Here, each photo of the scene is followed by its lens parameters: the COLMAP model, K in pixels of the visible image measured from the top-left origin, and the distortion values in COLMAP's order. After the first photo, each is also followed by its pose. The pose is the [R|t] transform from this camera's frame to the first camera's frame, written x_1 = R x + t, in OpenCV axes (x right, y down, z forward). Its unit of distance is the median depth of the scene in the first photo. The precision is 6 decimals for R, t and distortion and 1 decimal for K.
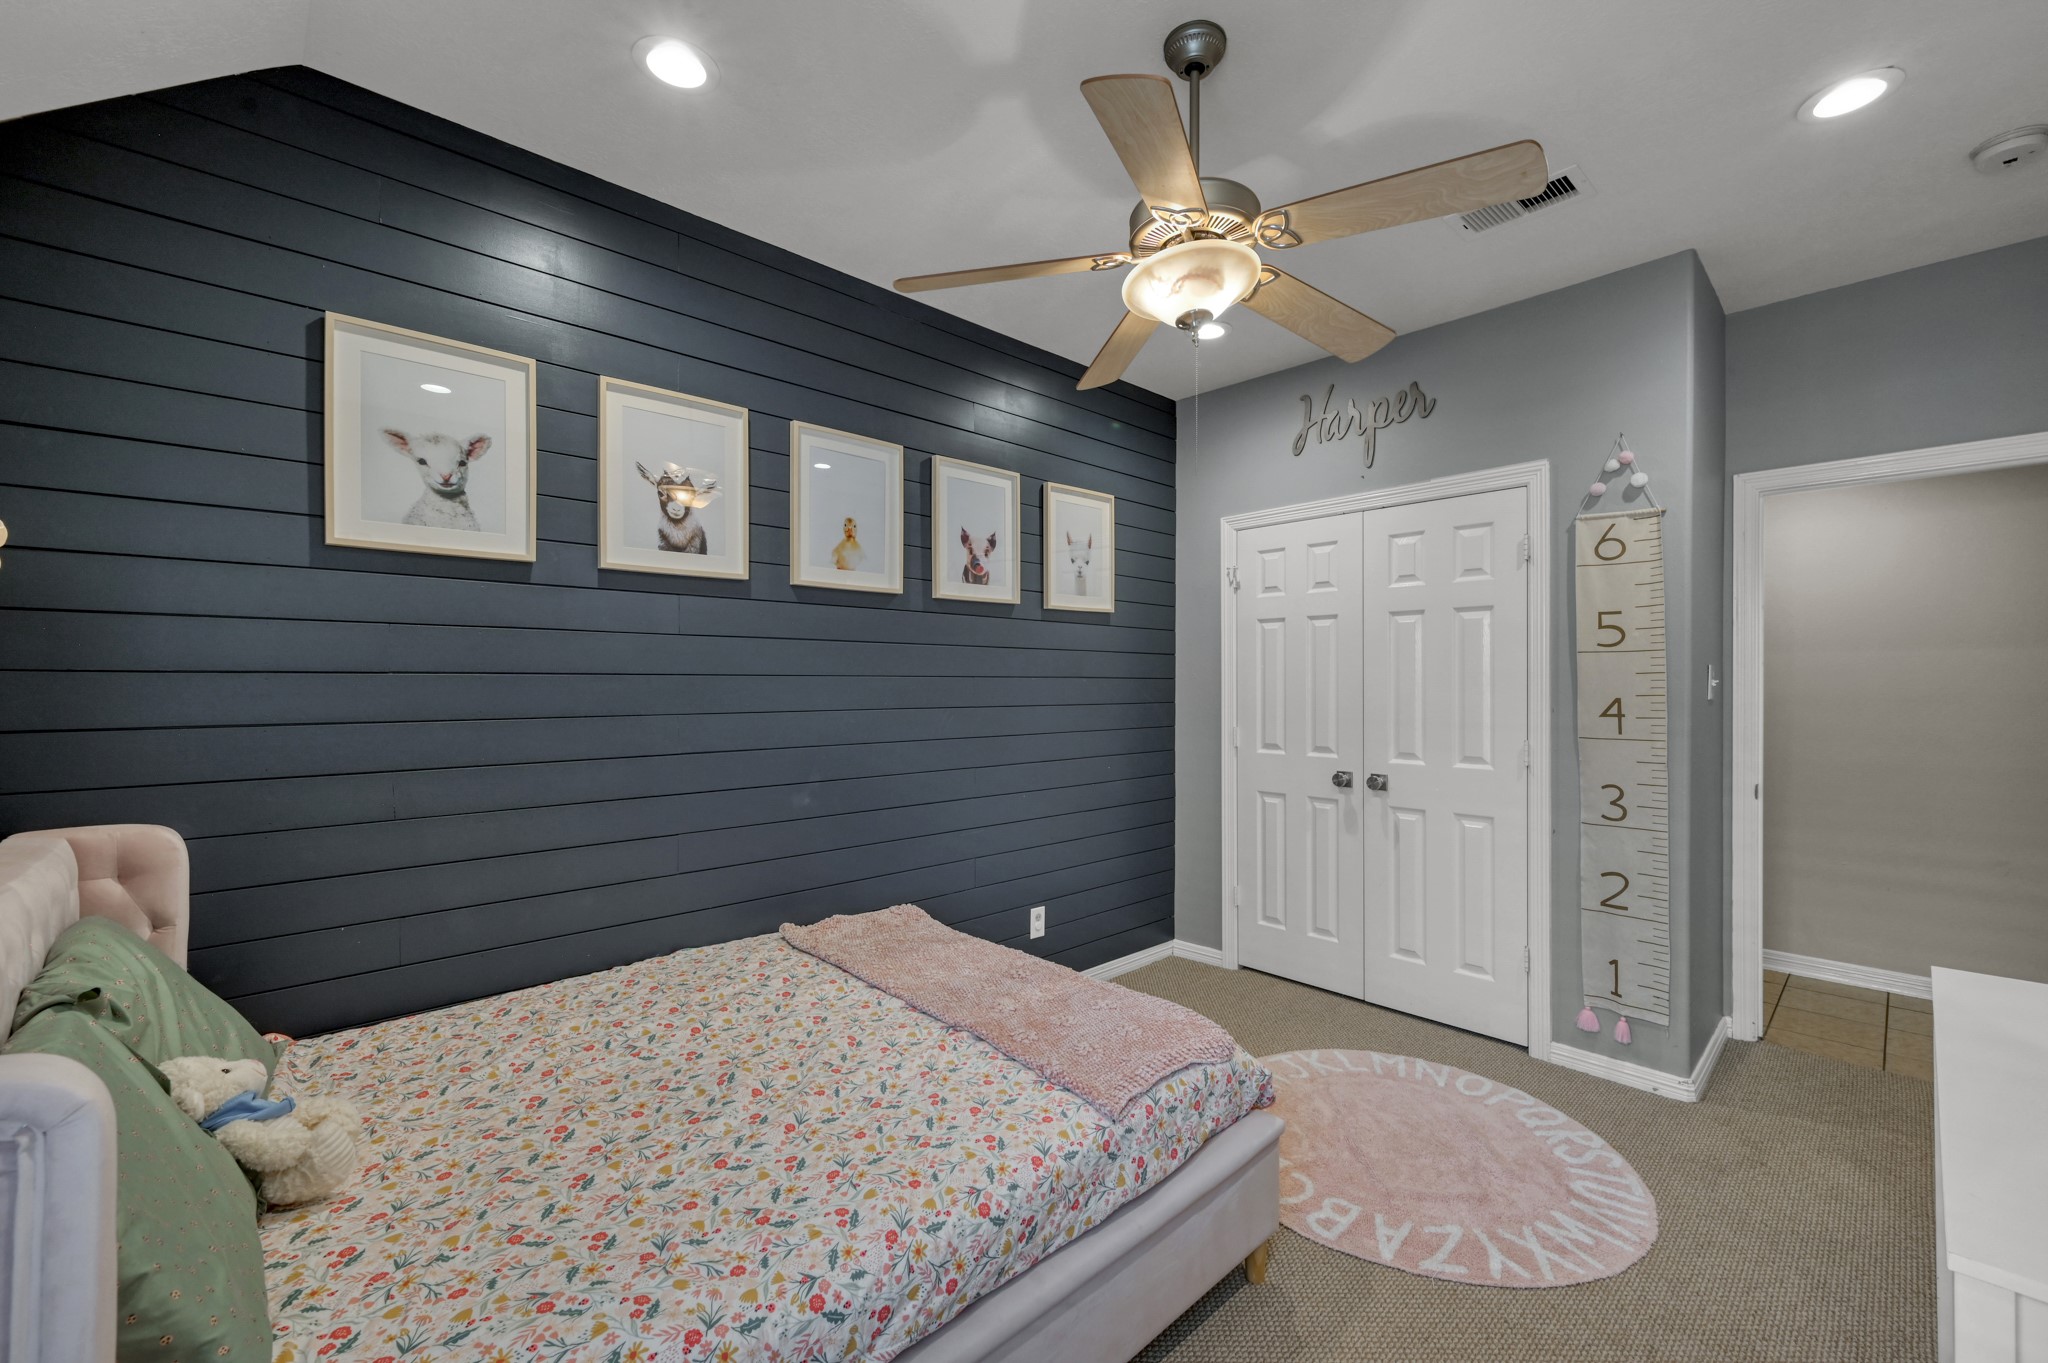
lens RADIAL K [[859.3, 0, 1023.6], [0, 859.3, 680.8], [0, 0, 1]] dist [-0.002708, -0.000349]
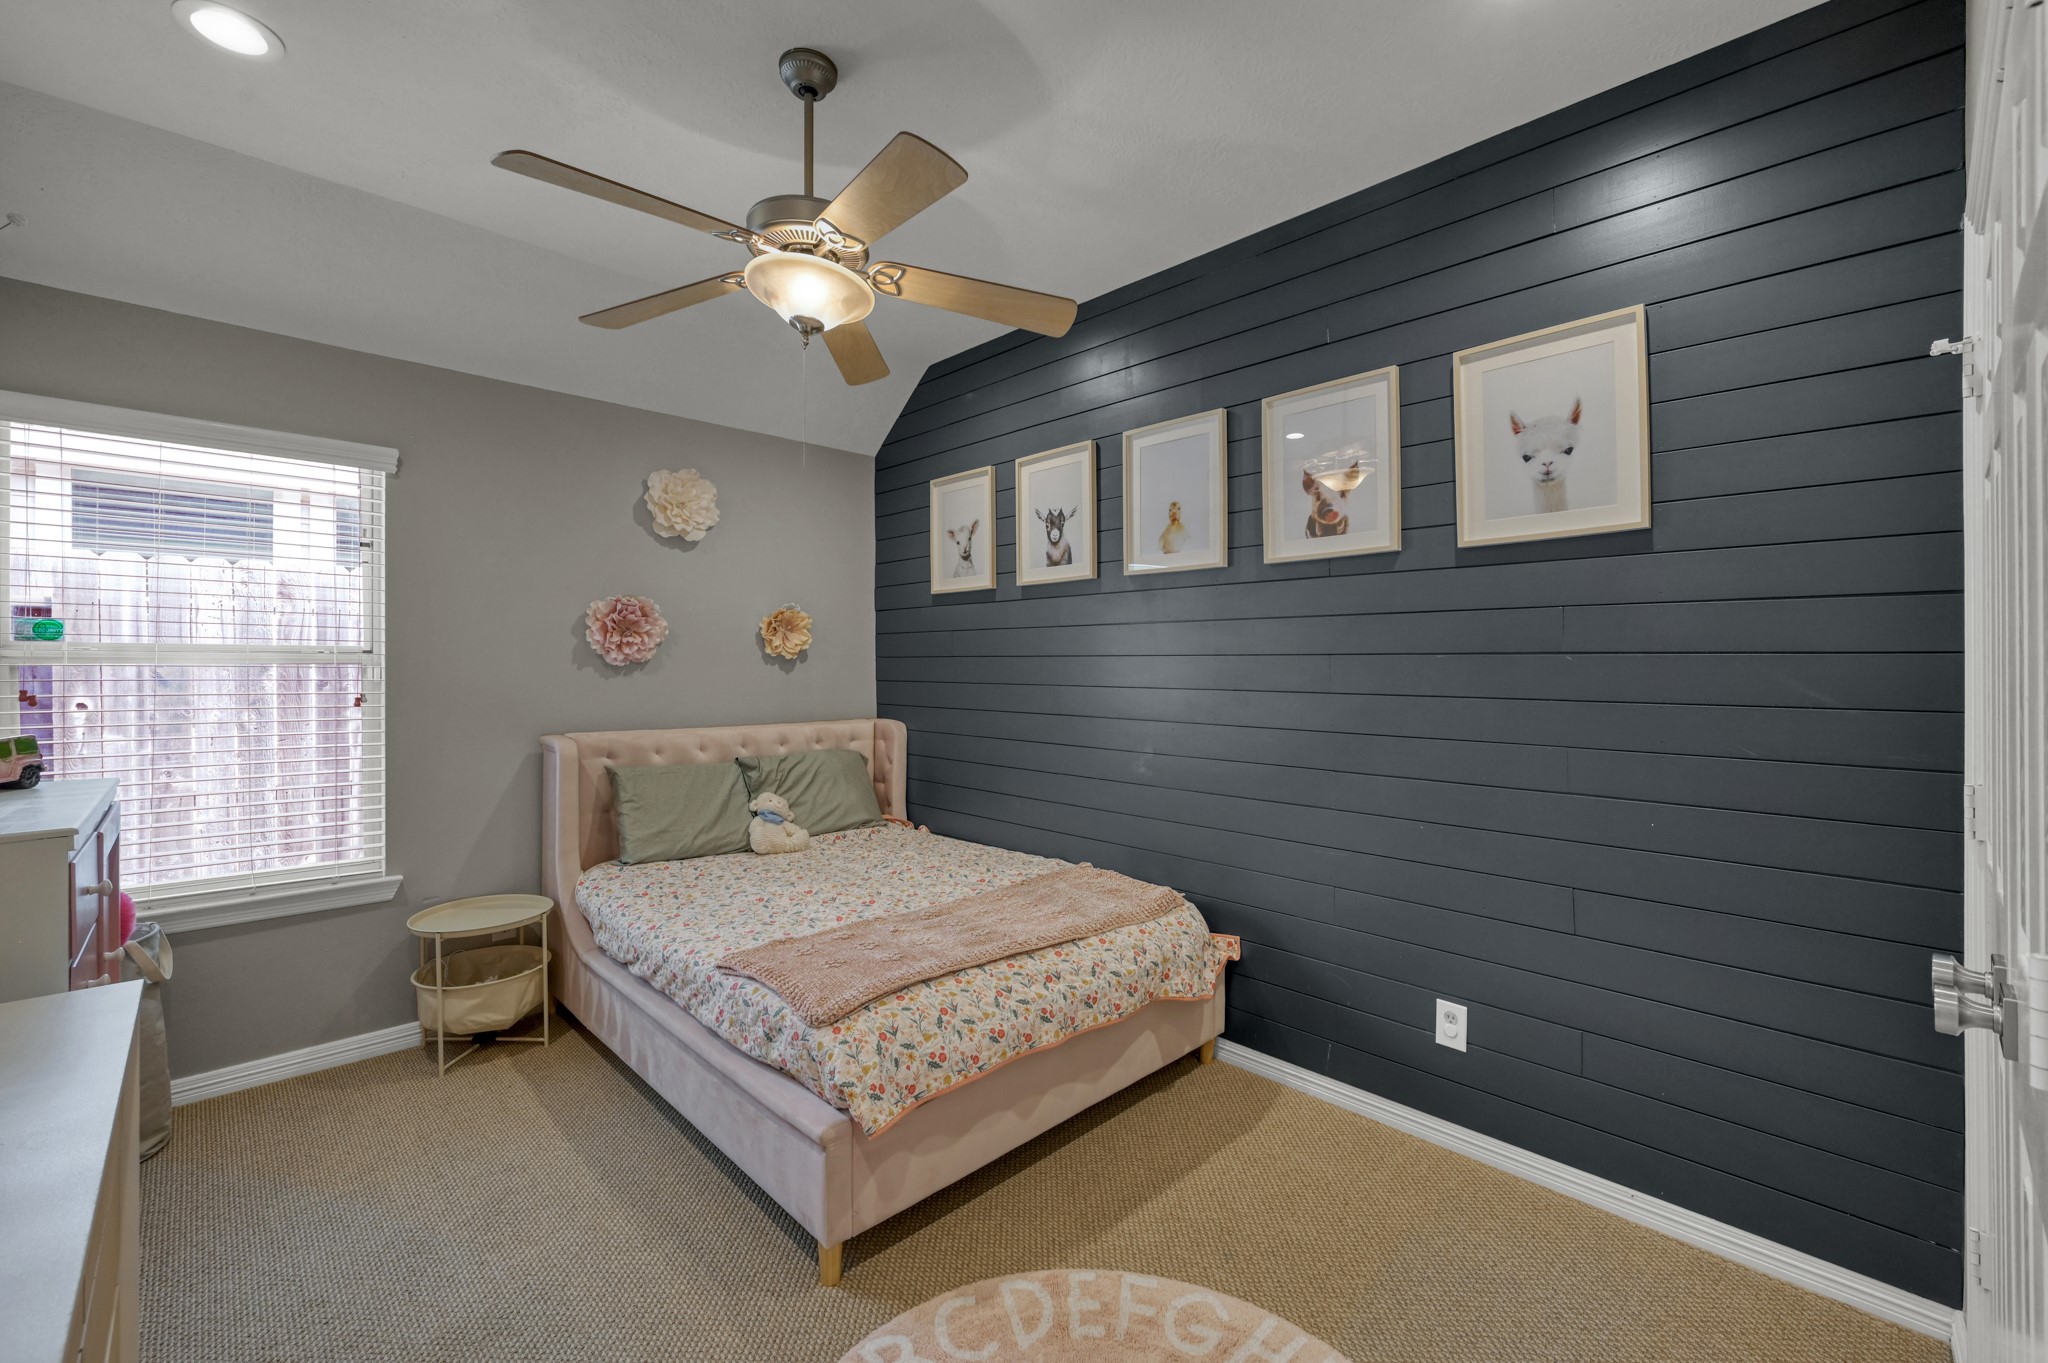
lens RADIAL K [[859.3, 0, 1023.6], [0, 859.3, 665.6], [0, 0, 1]] dist [-0.002708, -0.000349]
pose [[-0.010365, 0.005318, -0.999932, 0.787579], [0.002374, 0.999983, 0.005294, 0.000594], [0.999943, -0.002319, -0.010377, 0.787338]]
